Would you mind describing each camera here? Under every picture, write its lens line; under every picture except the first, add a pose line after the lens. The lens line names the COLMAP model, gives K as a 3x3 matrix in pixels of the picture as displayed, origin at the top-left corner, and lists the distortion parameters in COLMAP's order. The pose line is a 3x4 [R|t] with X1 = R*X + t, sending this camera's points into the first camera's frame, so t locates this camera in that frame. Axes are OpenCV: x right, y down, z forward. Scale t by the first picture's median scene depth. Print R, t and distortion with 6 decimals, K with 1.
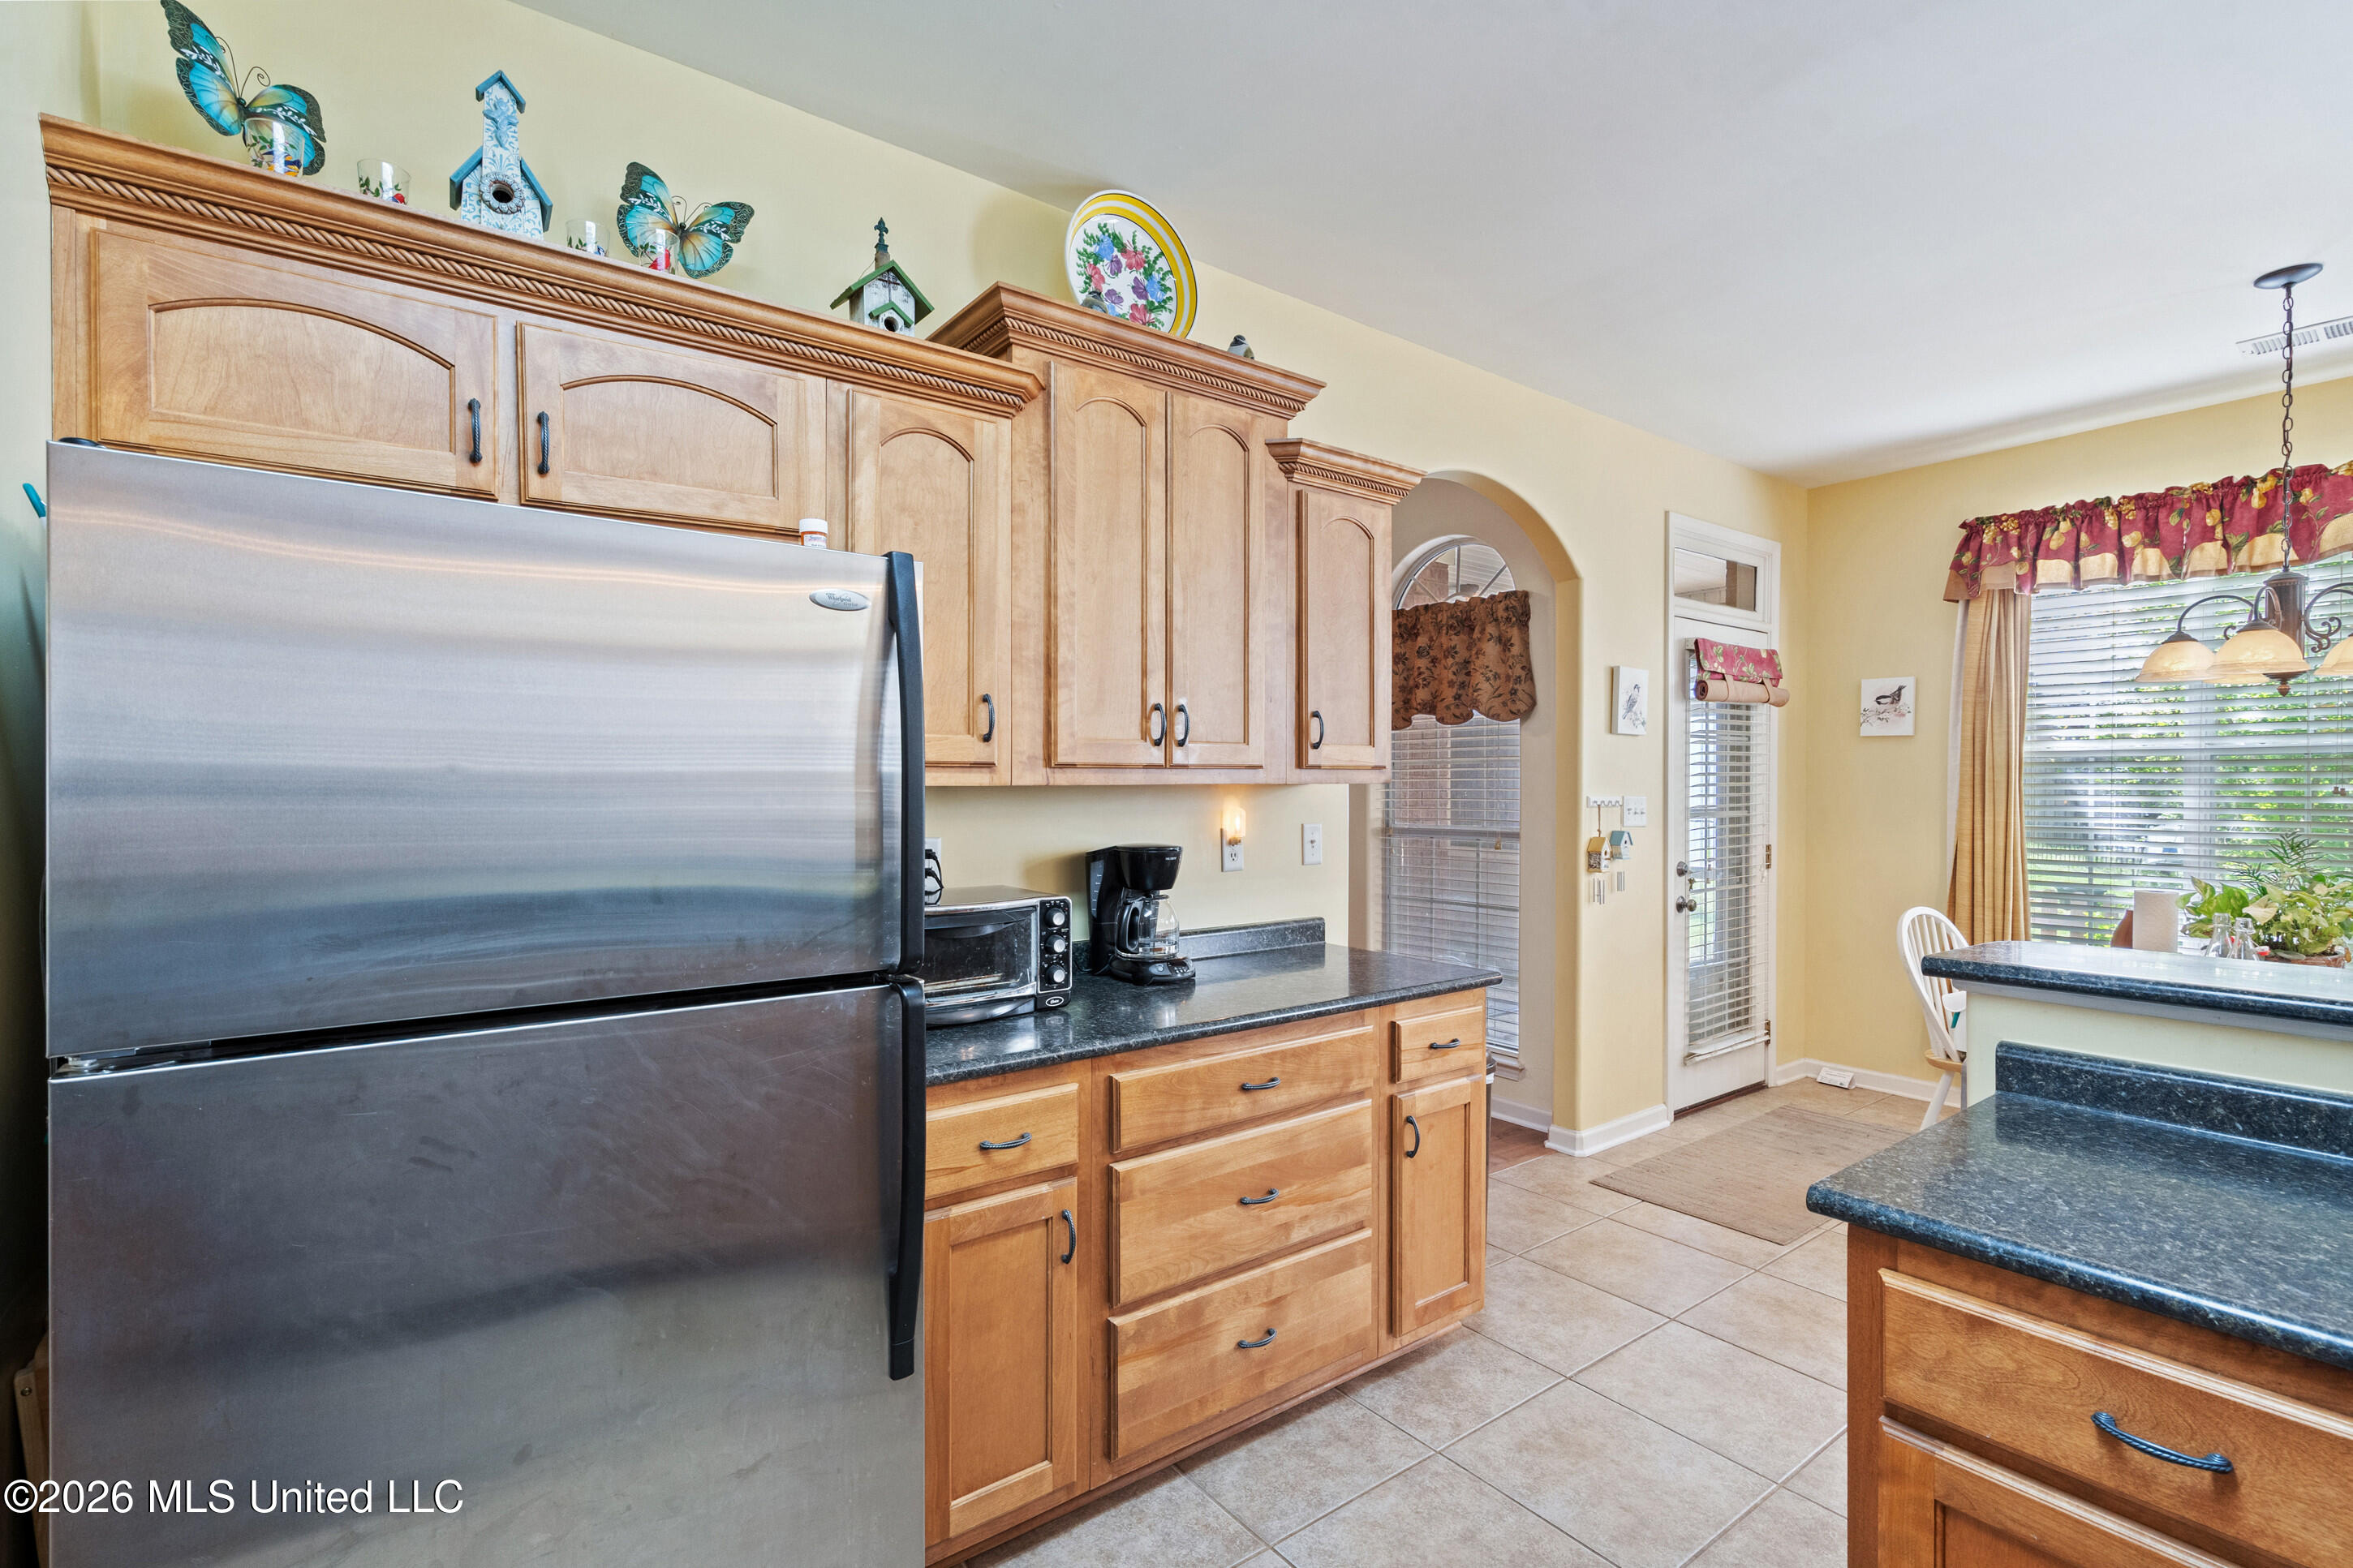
lens RADIAL K [[1067.1, 0, 1154.4], [0, 1067.1, 778.3], [0, 0, 1]] dist [-0.001638, 0.002029]
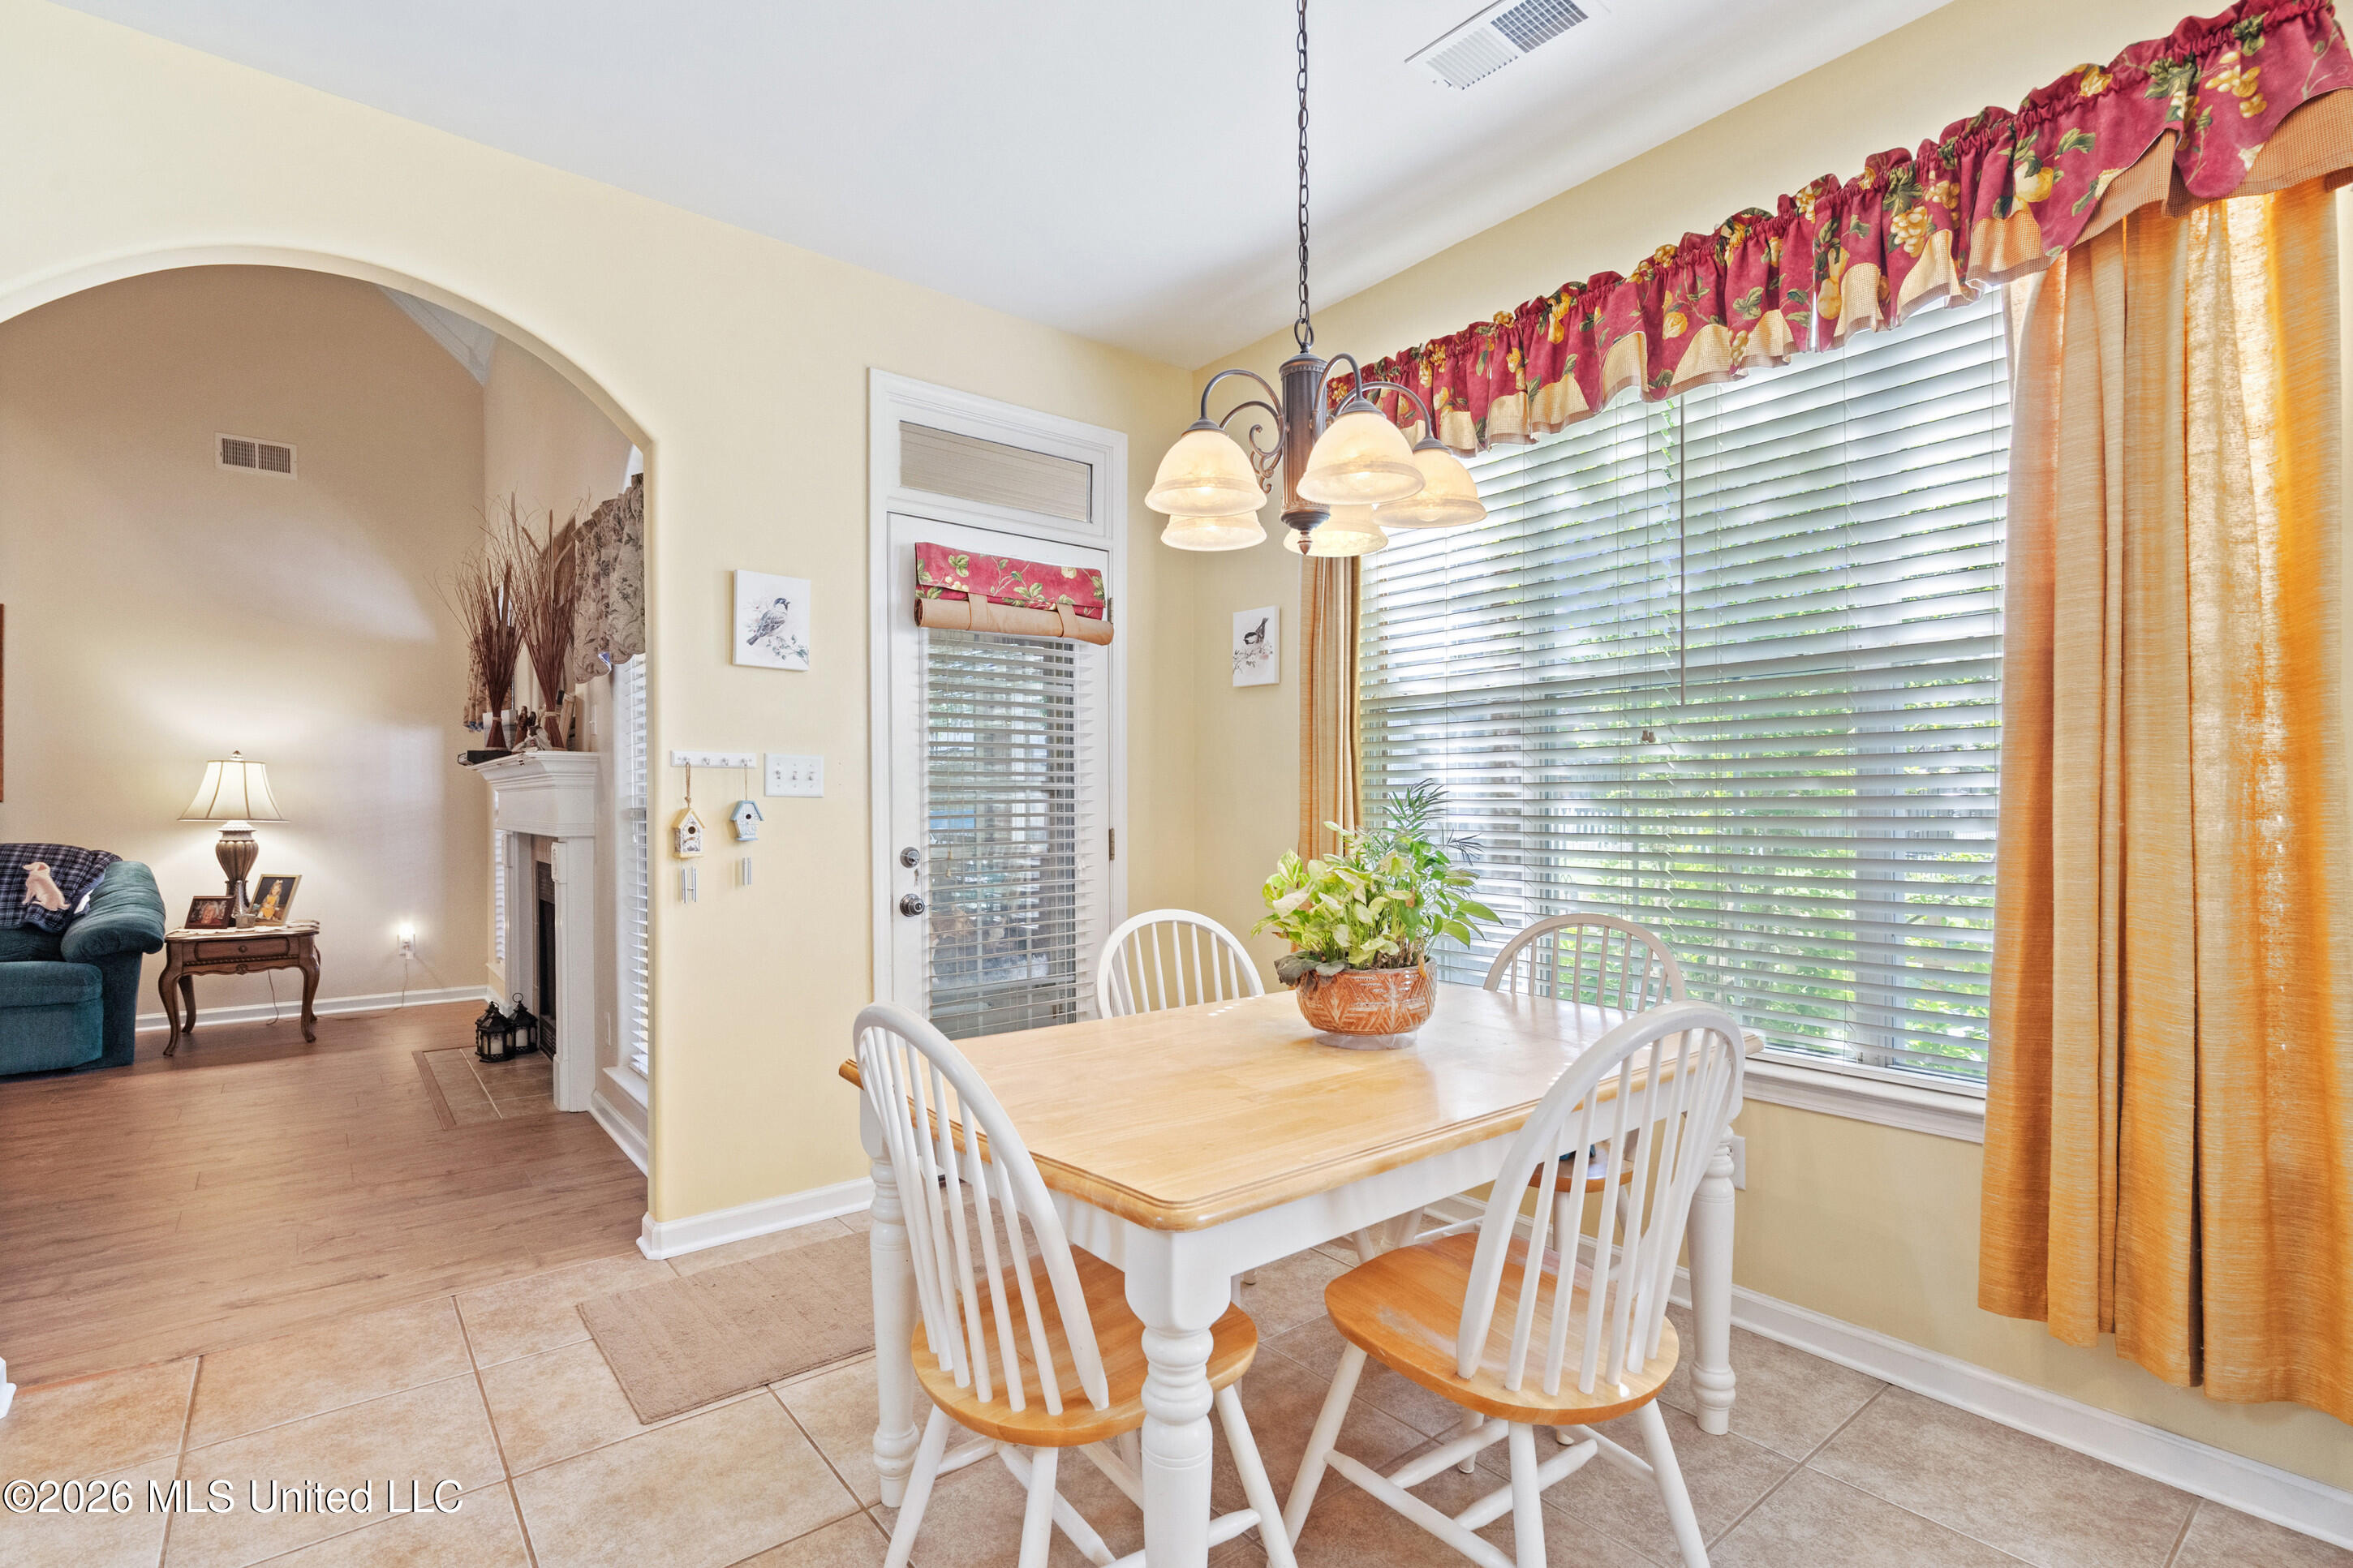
lens RADIAL K [[1067.1, 0, 1170.7], [0, 1067.1, 808.0], [0, 0, 1]] dist [-0.001638, 0.002029]
pose [[0.999182, -0.003390, 0.040295, 0.702151], [0.002903, 0.999922, 0.012139, 0.046218], [-0.040333, -0.012012, 0.999114, 0.276539]]
